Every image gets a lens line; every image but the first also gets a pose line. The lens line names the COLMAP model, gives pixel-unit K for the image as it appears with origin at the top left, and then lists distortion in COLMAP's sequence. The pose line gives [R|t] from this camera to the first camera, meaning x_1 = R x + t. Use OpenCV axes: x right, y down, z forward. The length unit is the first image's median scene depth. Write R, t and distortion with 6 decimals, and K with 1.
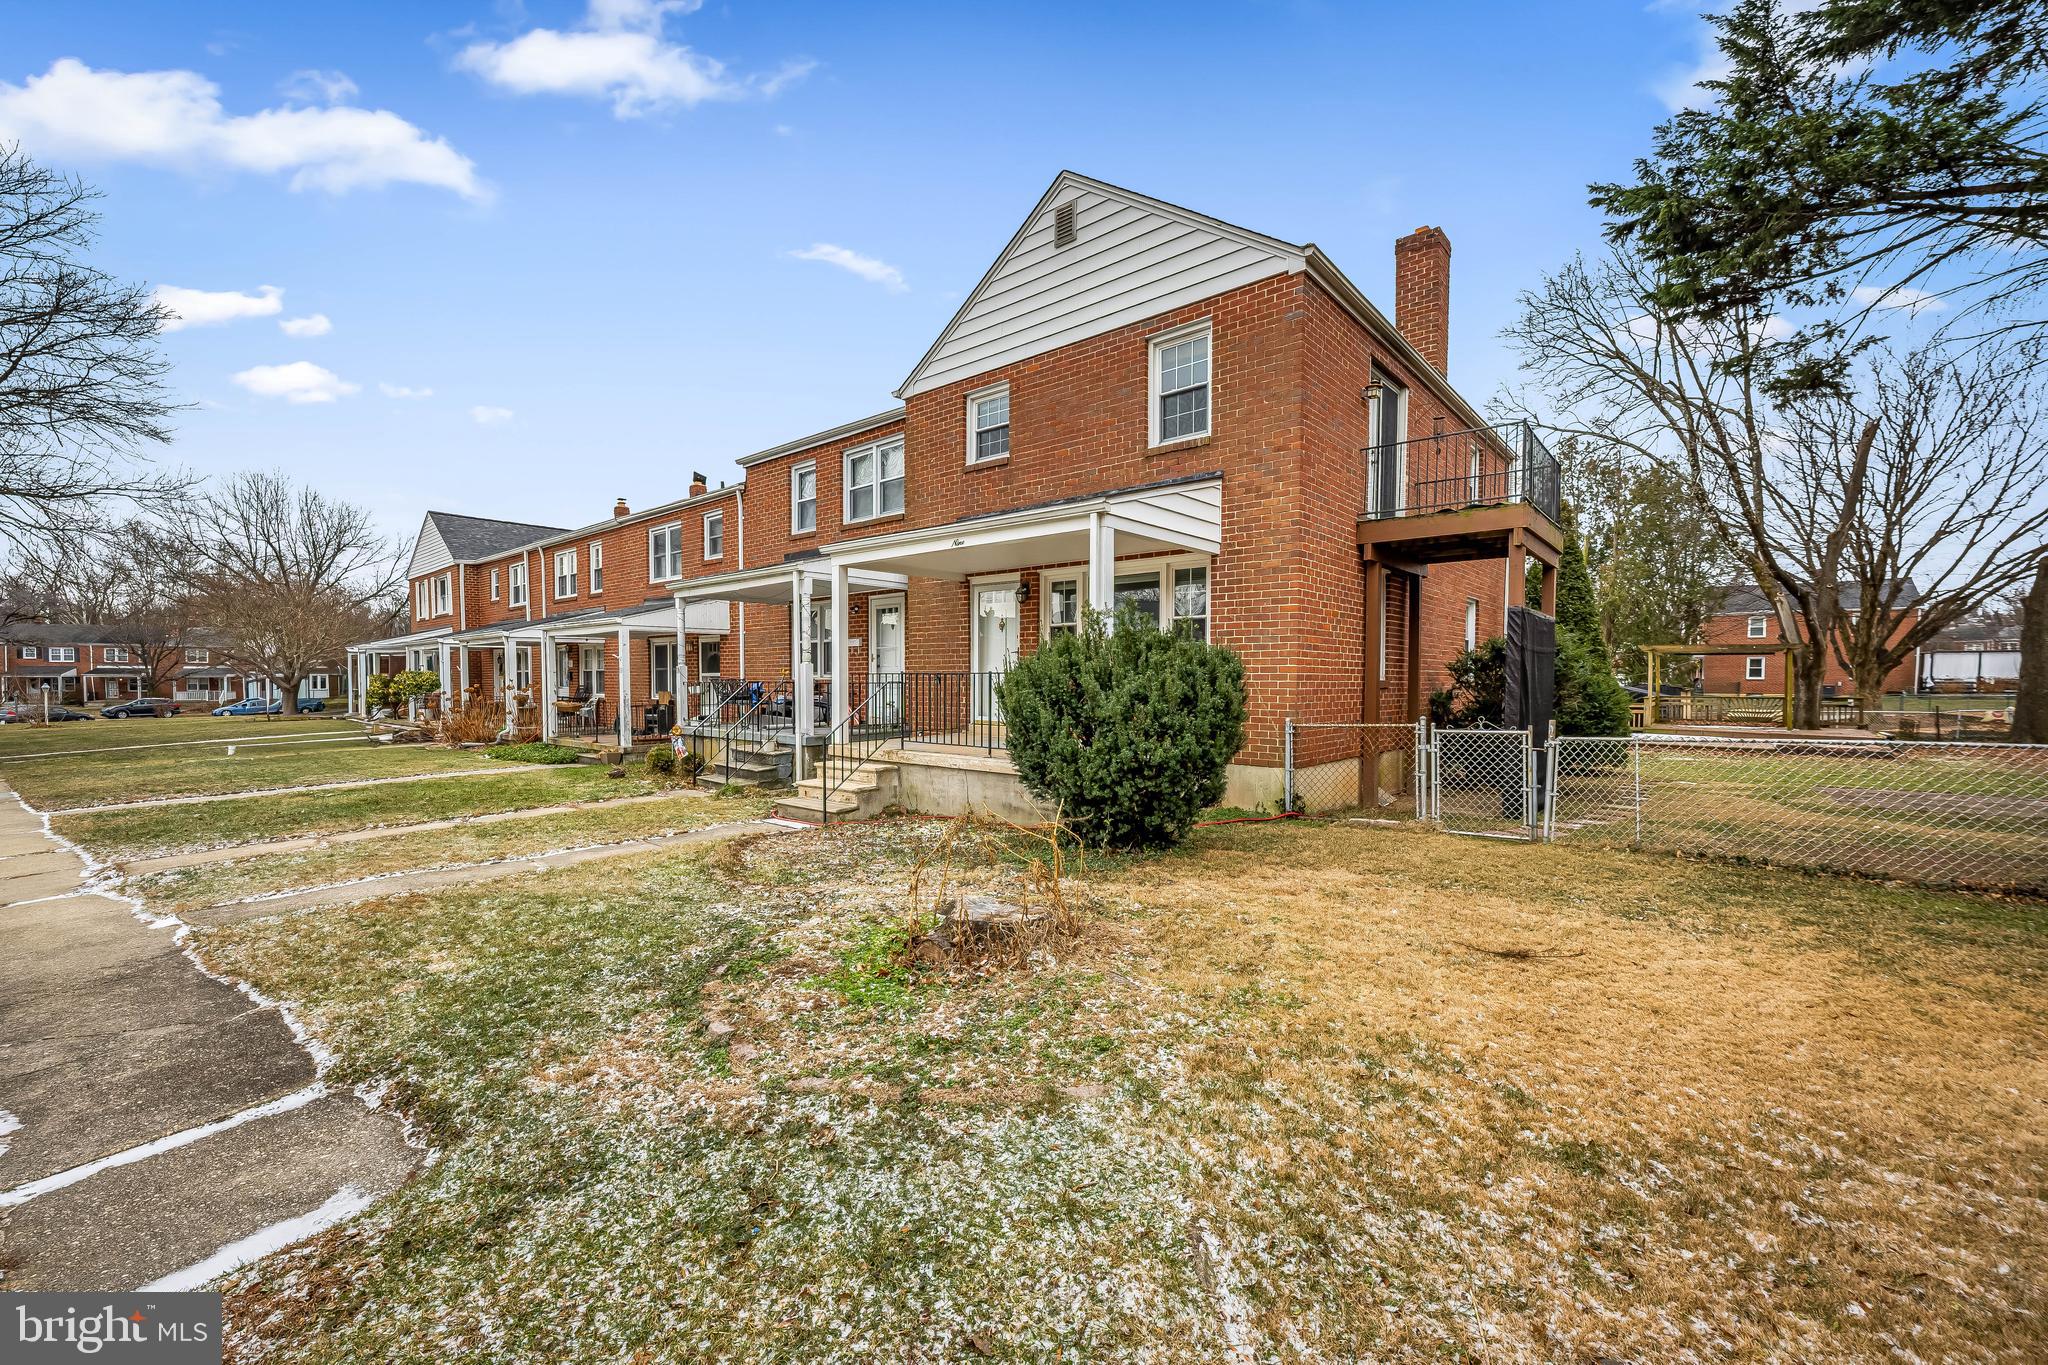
lens RADIAL K [[825.8, 0, 1020.6], [0, 825.8, 705.3], [0, 0, 1]] dist [-0.000641, 0.000009]
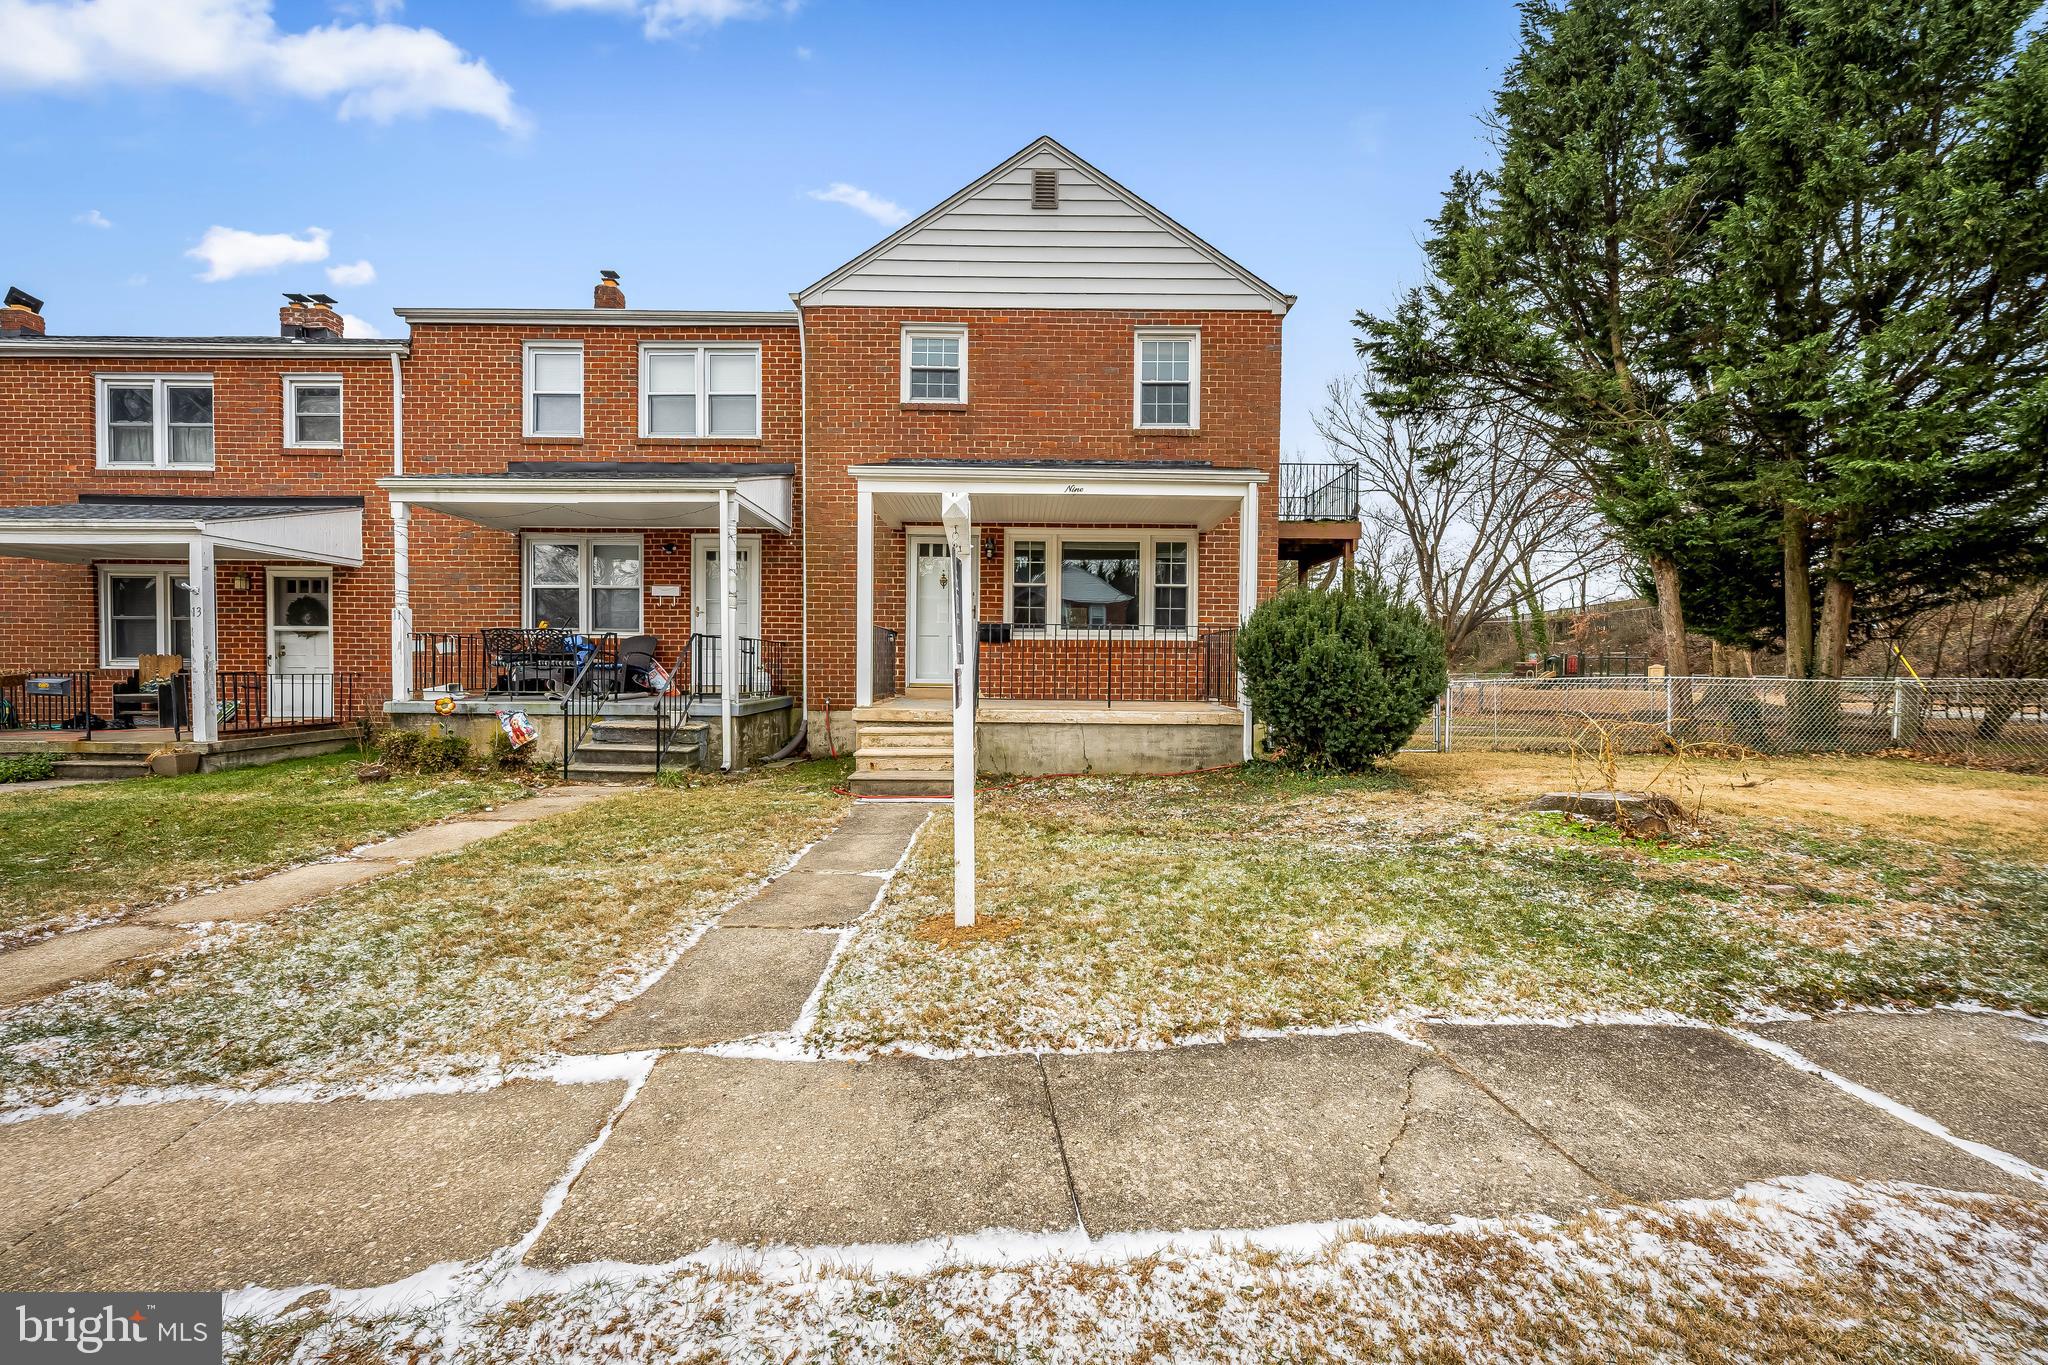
lens RADIAL K [[813.6, 0, 1024.1], [0, 813.6, 691.0], [0, 0, 1]] dist [-0.004854, -0.000328]
pose [[0.752001, -0.010451, 0.659079, -0.631330], [0.013860, 0.999904, 0.000042, 0.032444], [-0.659016, 0.009103, 0.752074, 0.275068]]
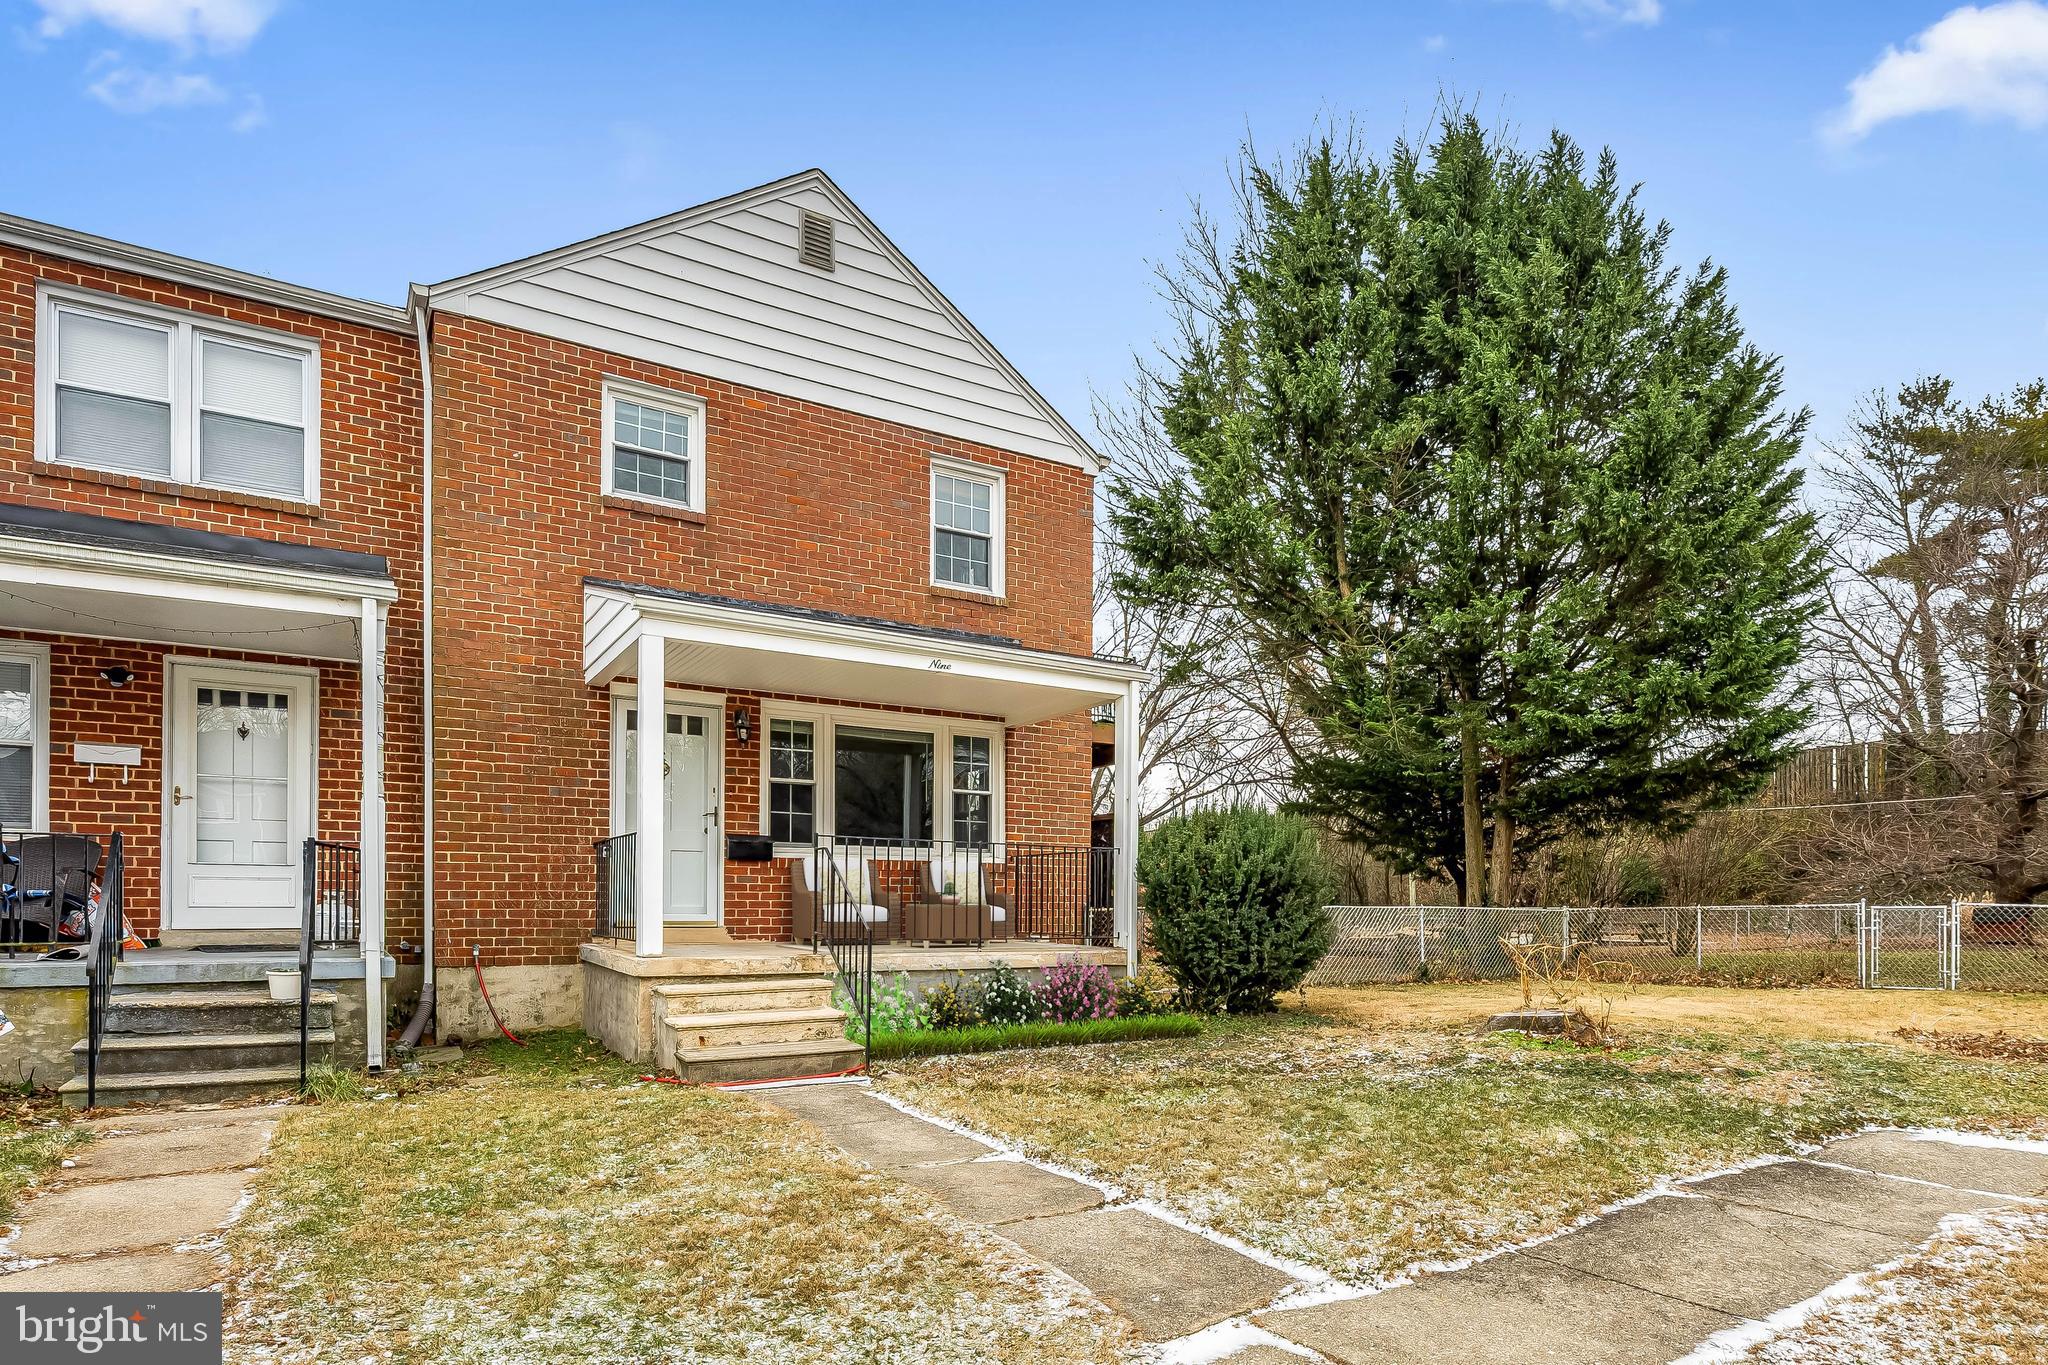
lens RADIAL K [[1158.2, 0, 1115.3], [0, 1158.2, 908.0], [0, 0, 1]] dist [-0.002207, -0.000524]
pose [[0.272961, 0.001018, 0.962025, -0.871435], [0.027569, 0.999580, -0.008880, 0.029756], [-0.961630, 0.028946, 0.272818, 0.481718]]
